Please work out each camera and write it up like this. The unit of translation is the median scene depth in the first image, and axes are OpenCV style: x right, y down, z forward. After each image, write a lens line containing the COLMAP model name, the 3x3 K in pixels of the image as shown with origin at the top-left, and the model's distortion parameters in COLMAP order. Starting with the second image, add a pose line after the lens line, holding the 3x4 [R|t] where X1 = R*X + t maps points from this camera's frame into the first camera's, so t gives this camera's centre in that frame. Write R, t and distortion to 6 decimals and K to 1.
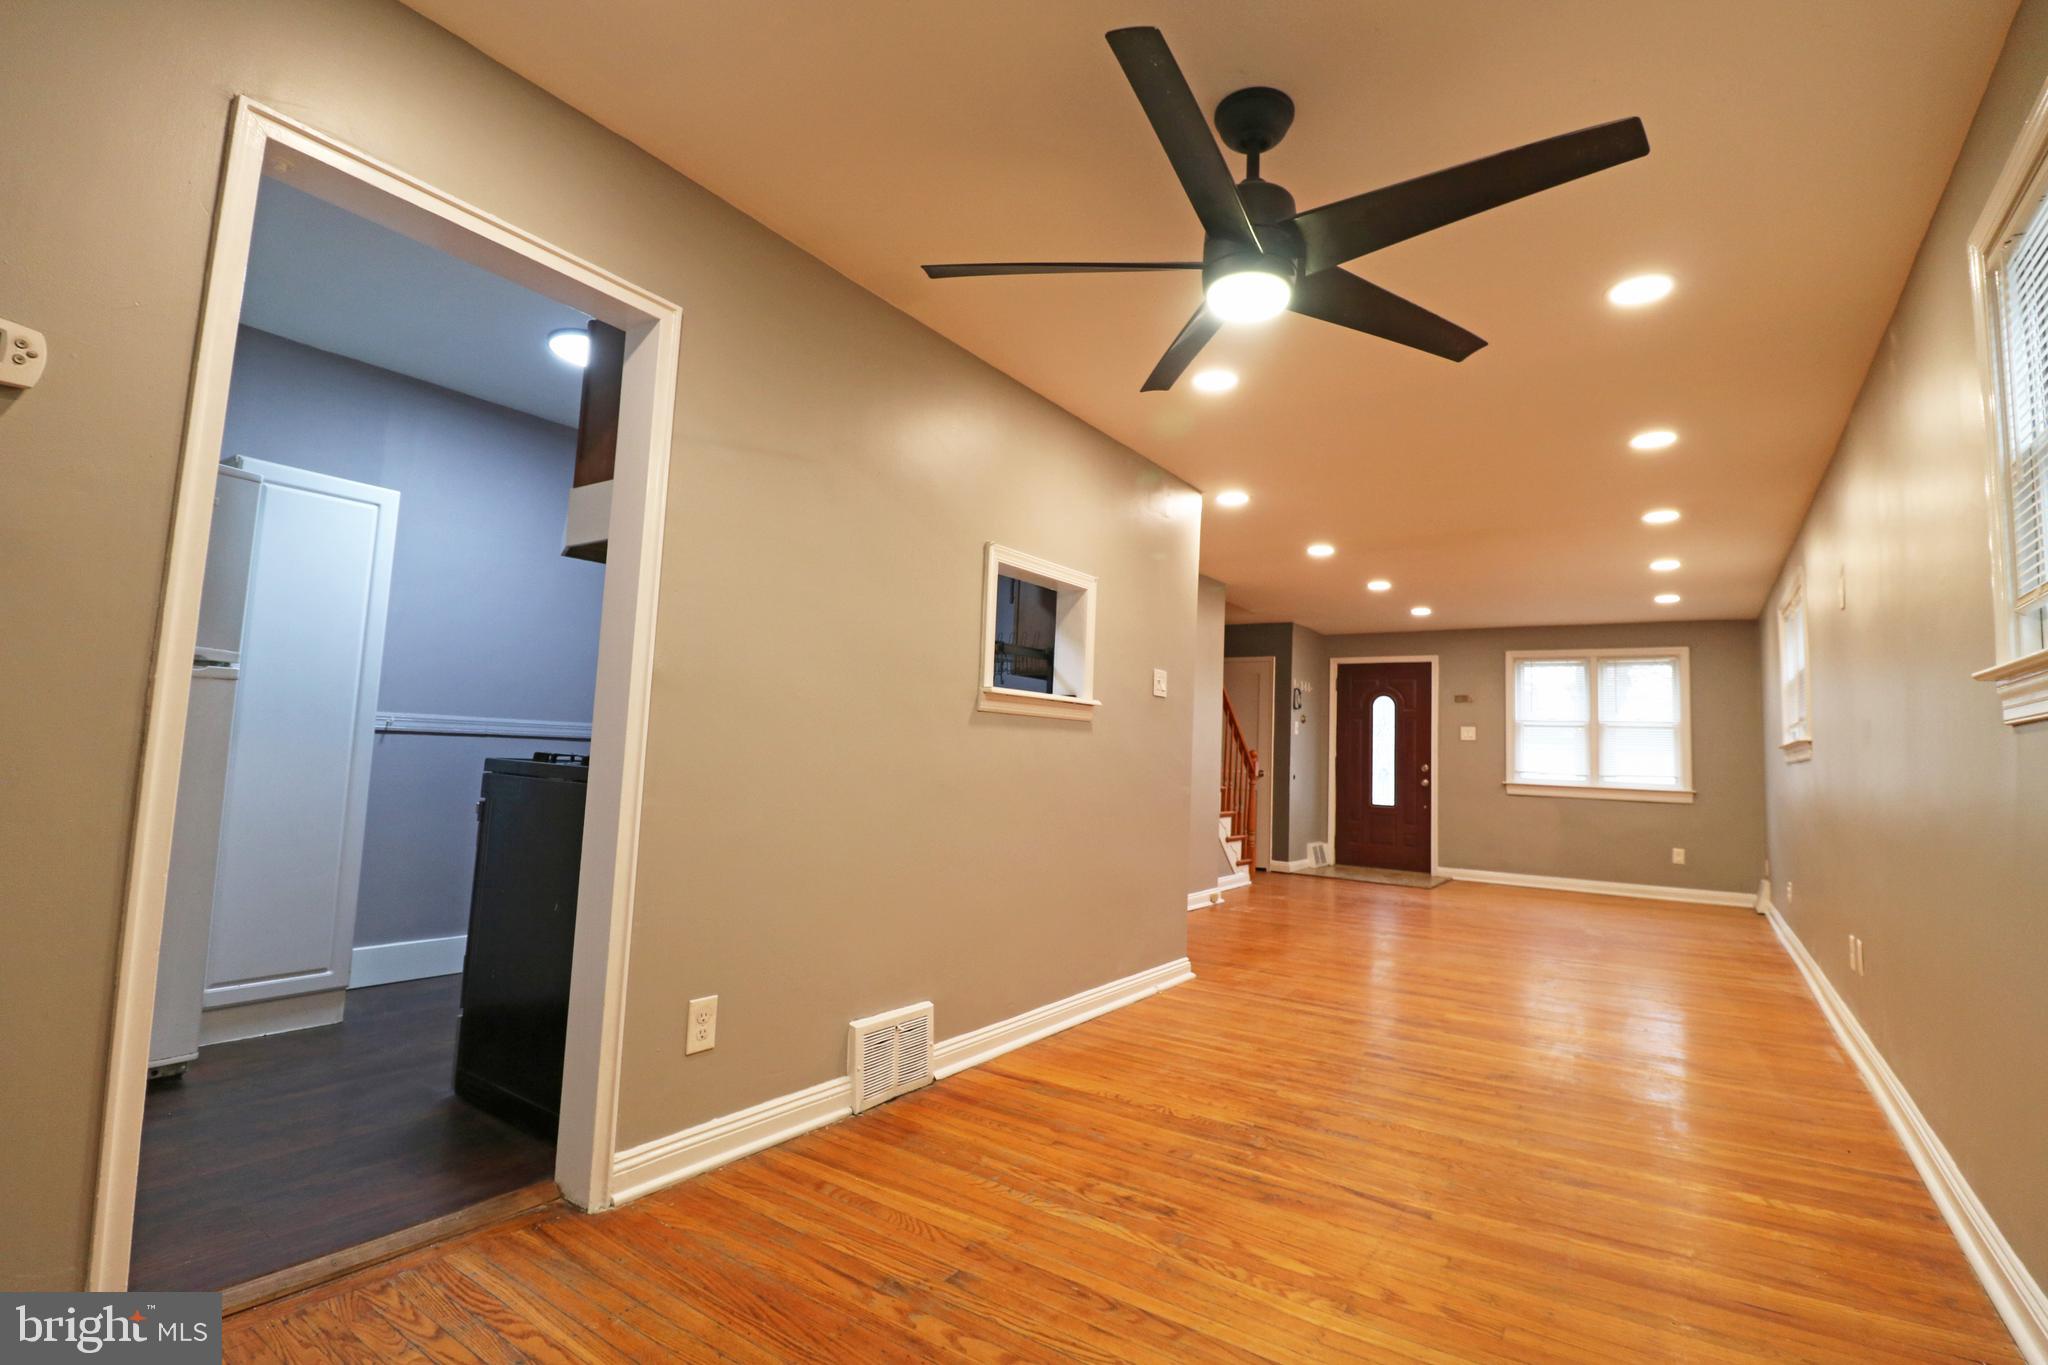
lens RADIAL K [[954.1, 0, 1022.8], [0, 954.1, 671.7], [0, 0, 1]] dist [-0.000603, -0.010376]
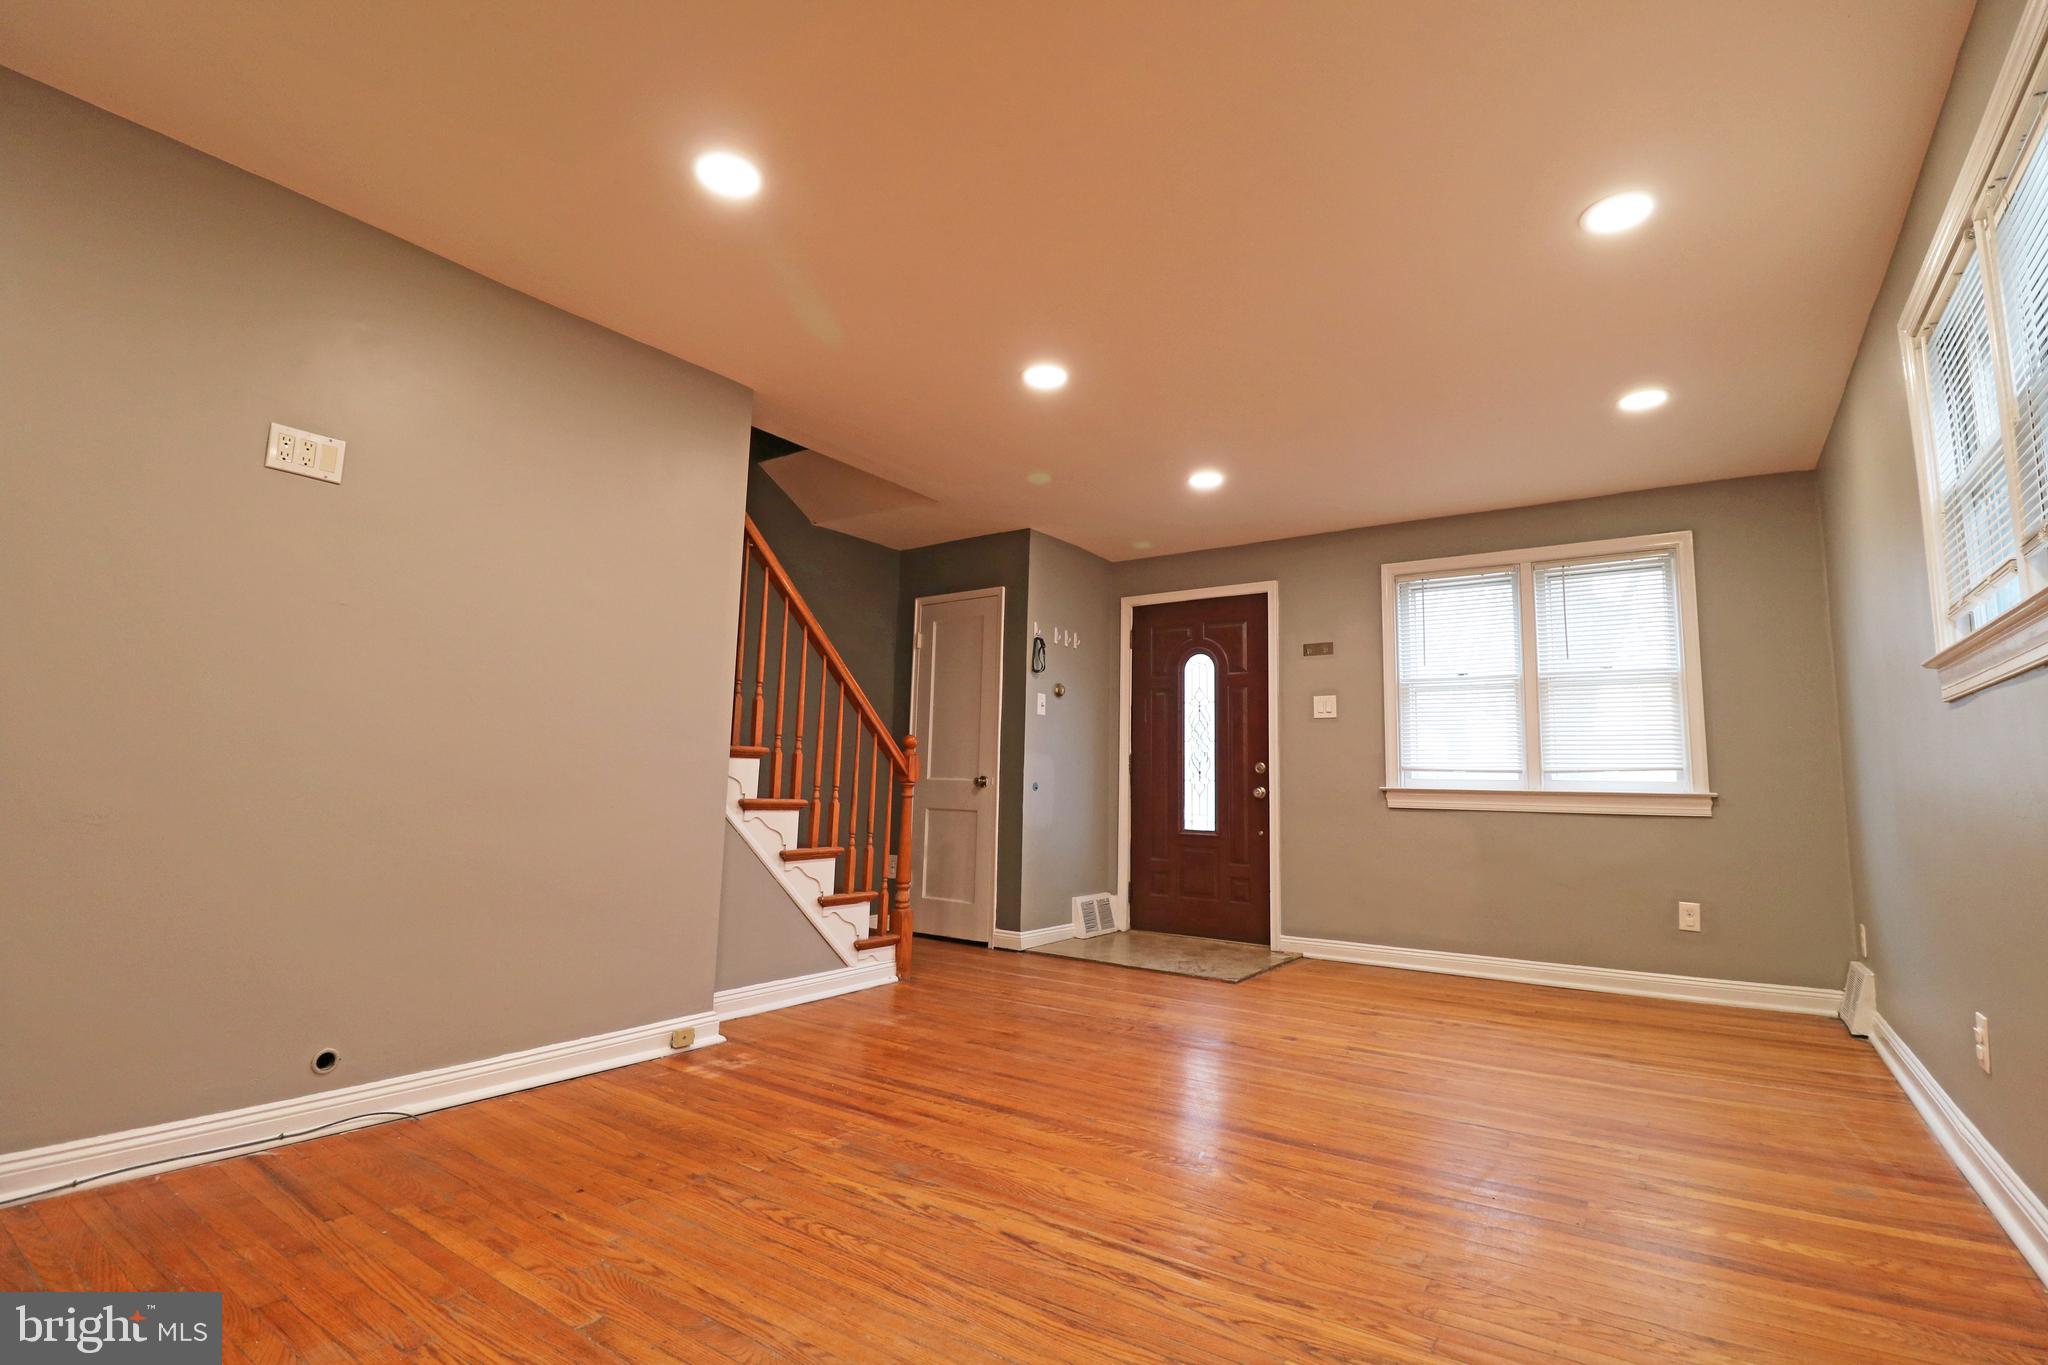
lens RADIAL K [[954.1, 0, 1027.5], [0, 954.1, 671.6], [0, 0, 1]] dist [-0.000603, -0.010376]
pose [[0.999801, -0.019619, -0.003614, 0.286114], [0.019475, 0.999150, -0.036339, 0.061216], [0.004324, 0.036261, 0.999333, 0.408071]]
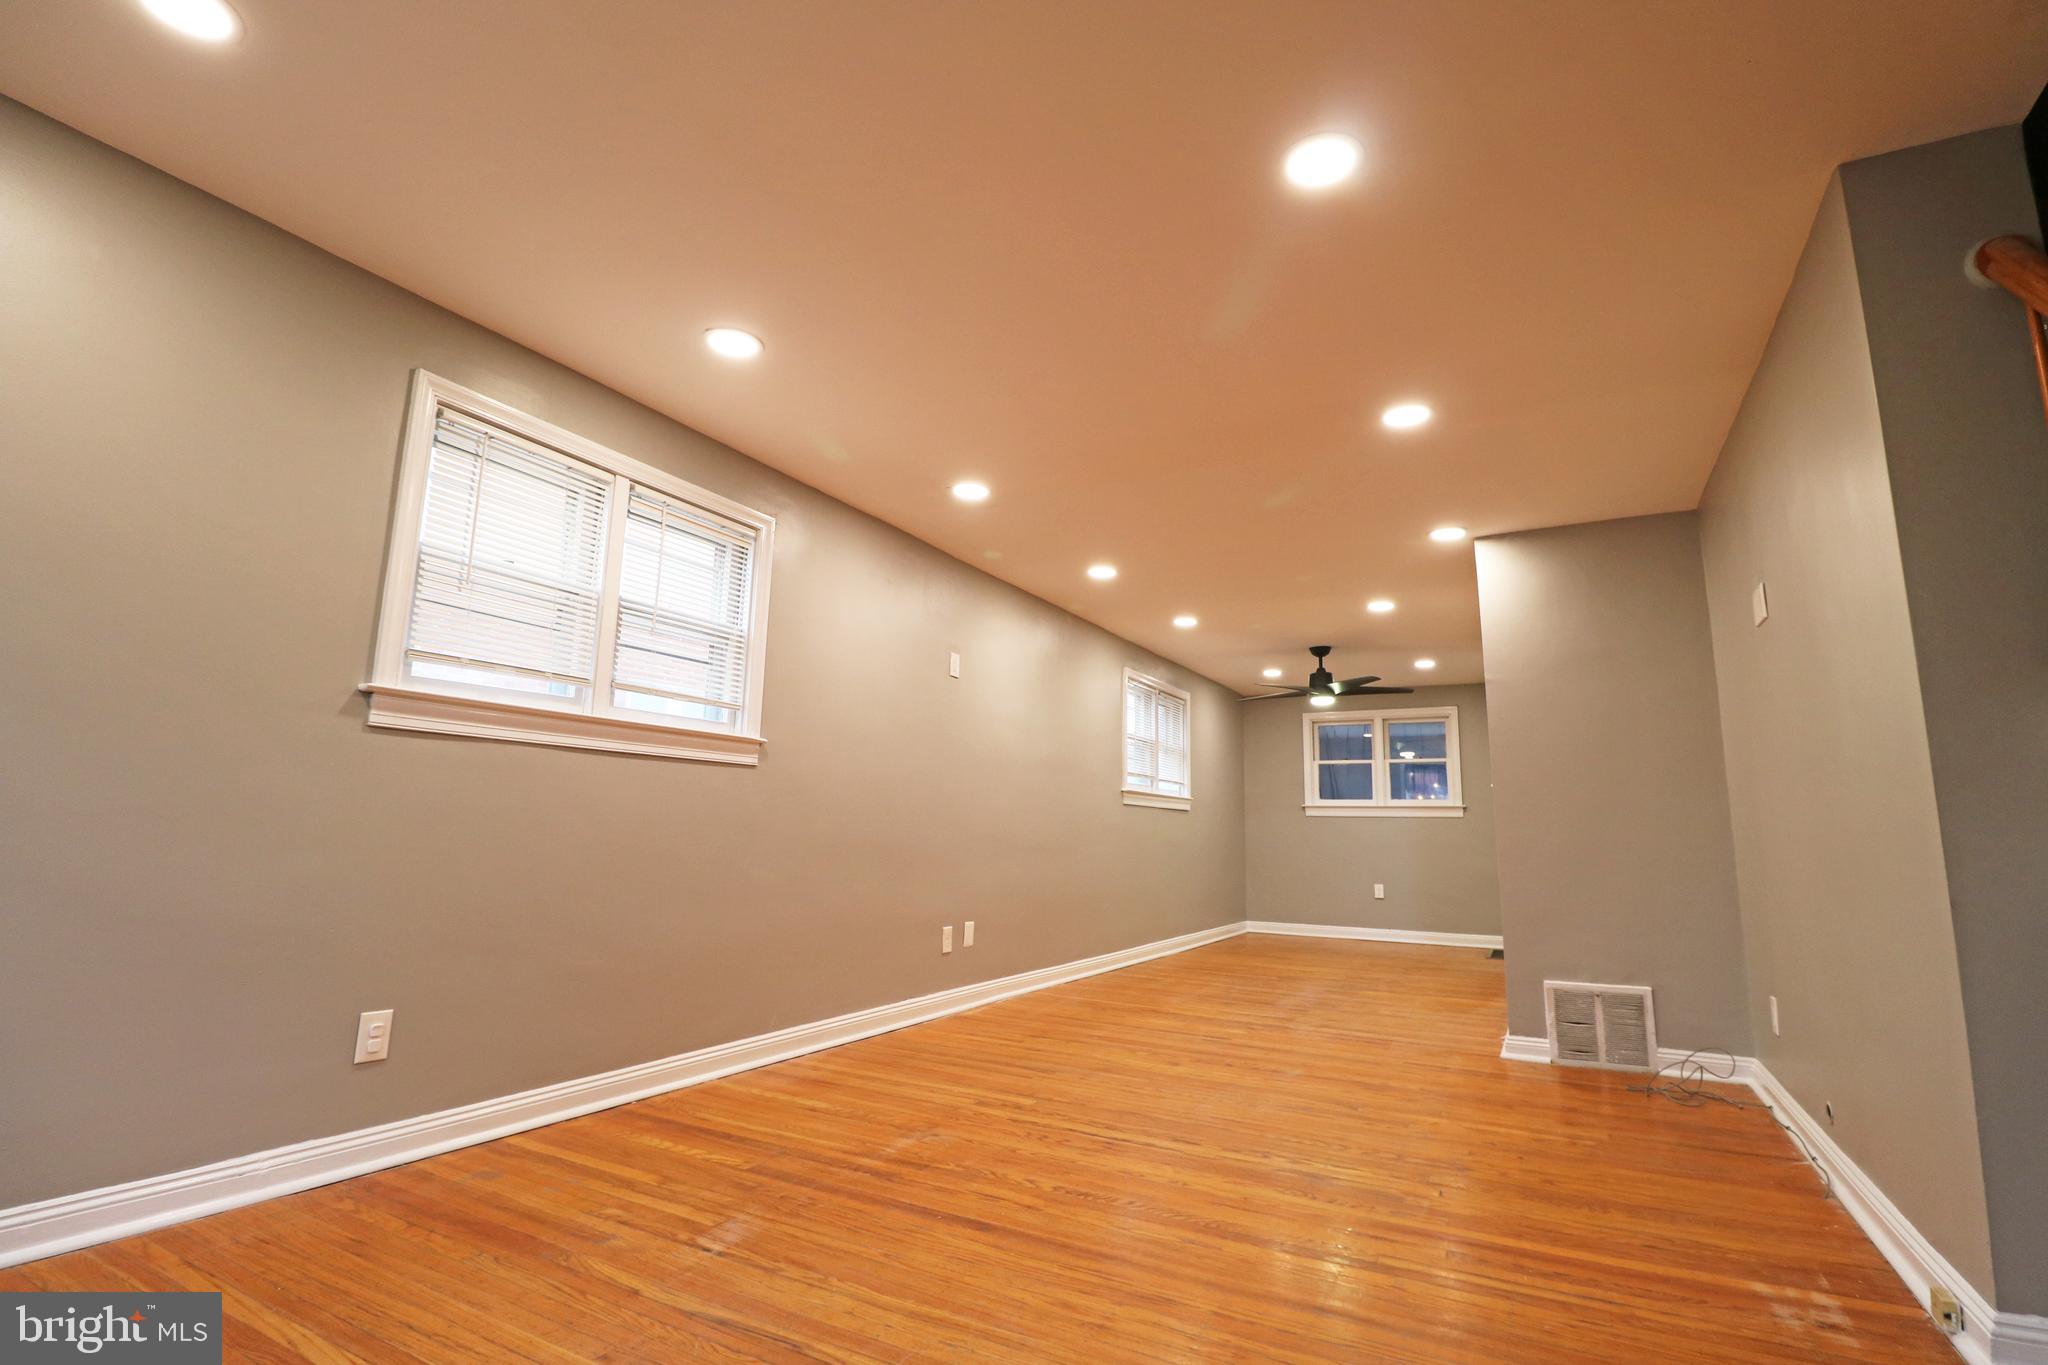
lens RADIAL K [[954.1, 0, 1029.3], [0, 954.1, 679.0], [0, 0, 1]] dist [-0.000603, -0.010376]
pose [[-0.992262, -0.079875, -0.095063, 0.376774], [-0.053651, 0.966268, -0.251887, 0.112824], [0.111976, -0.244837, -0.963076, 0.969802]]
